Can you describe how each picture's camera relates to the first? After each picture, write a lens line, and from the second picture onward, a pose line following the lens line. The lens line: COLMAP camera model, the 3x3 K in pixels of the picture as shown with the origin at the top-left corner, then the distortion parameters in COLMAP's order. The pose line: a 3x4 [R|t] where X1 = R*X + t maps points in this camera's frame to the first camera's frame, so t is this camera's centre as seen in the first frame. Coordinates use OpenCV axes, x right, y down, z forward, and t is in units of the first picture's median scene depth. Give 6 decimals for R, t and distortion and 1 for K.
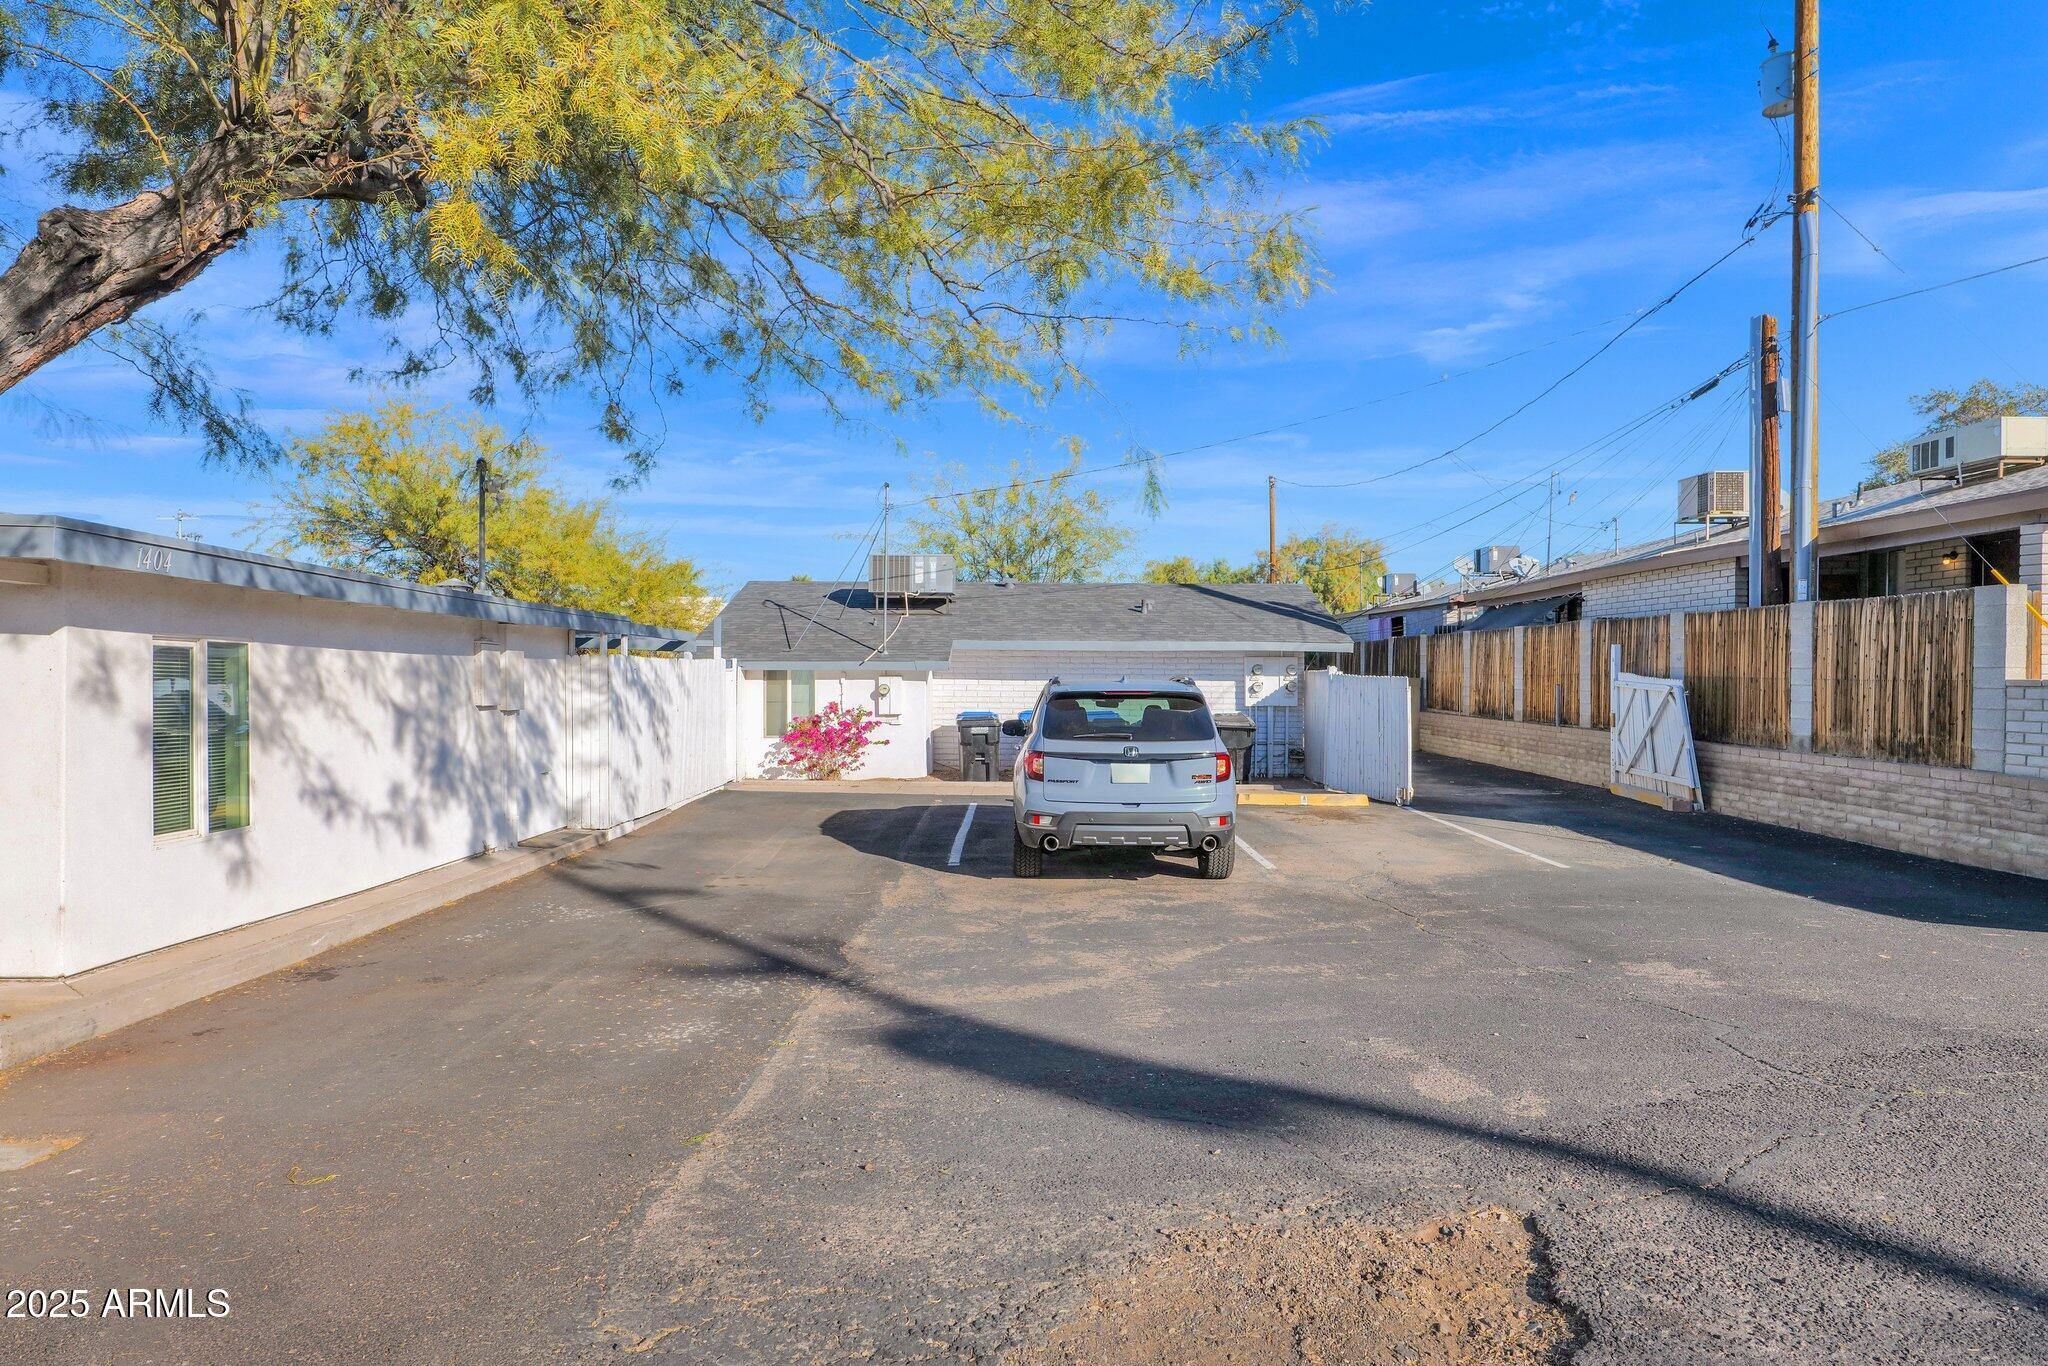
lens RADIAL K [[1228.4, 0, 1027.8], [0, 1228.4, 680.1], [0, 0, 1]] dist [0.042969, -0.001844]
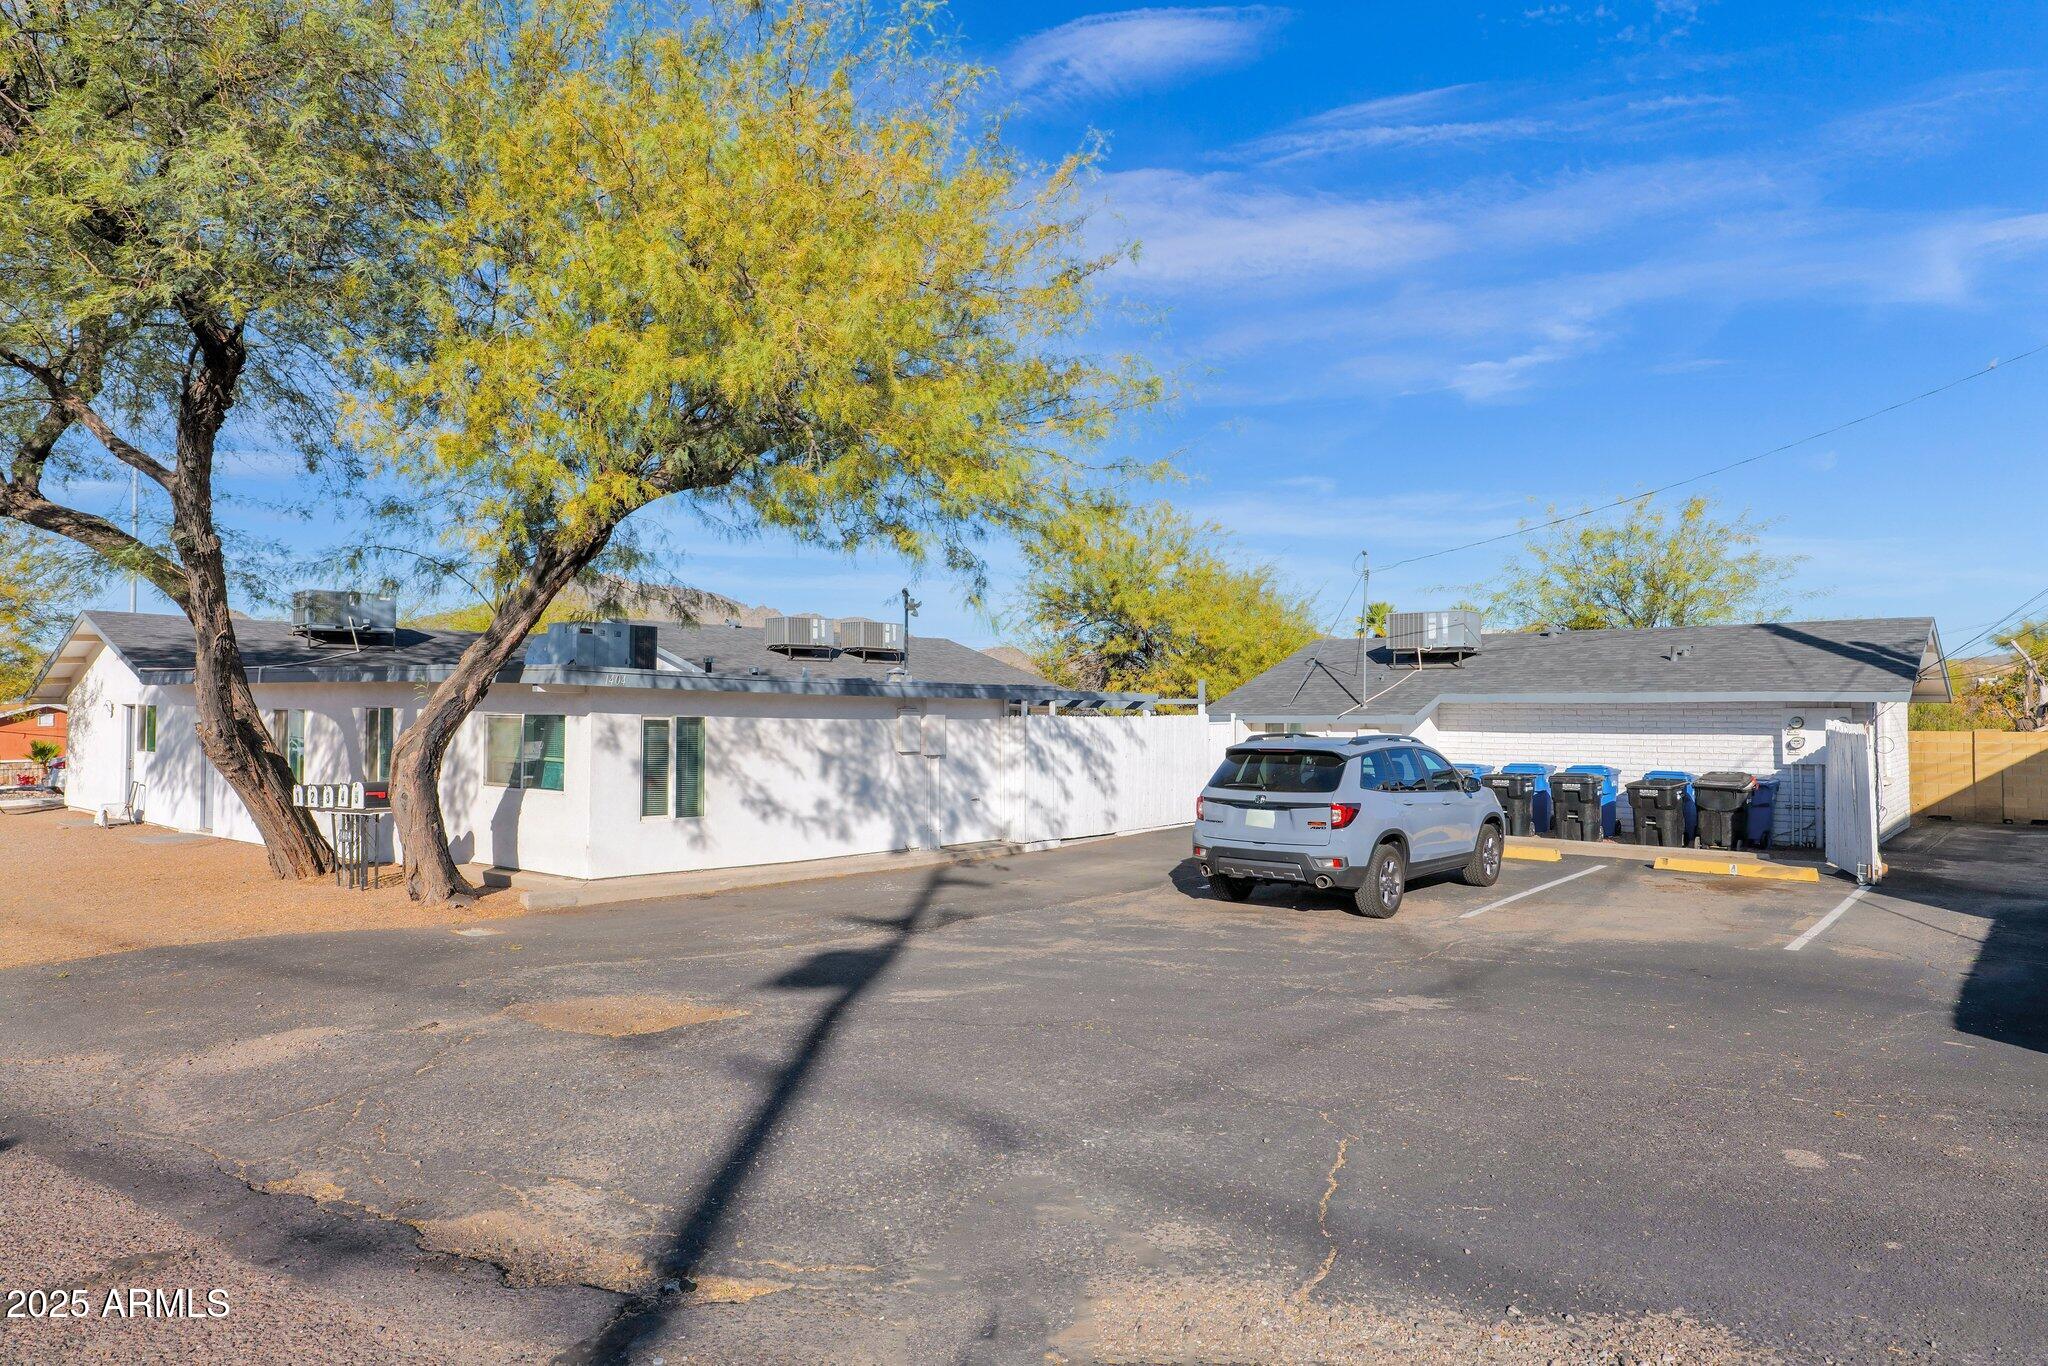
lens RADIAL K [[1279.9, 0, 1023.2], [0, 1279.9, 687.6], [0, 0, 1]] dist [0.001400, -0.000656]
pose [[0.772210, -0.015444, -0.635180, 0.703740], [-0.001672, 0.999652, -0.026339, -0.018227], [0.635366, 0.021401, 0.771915, -0.117982]]
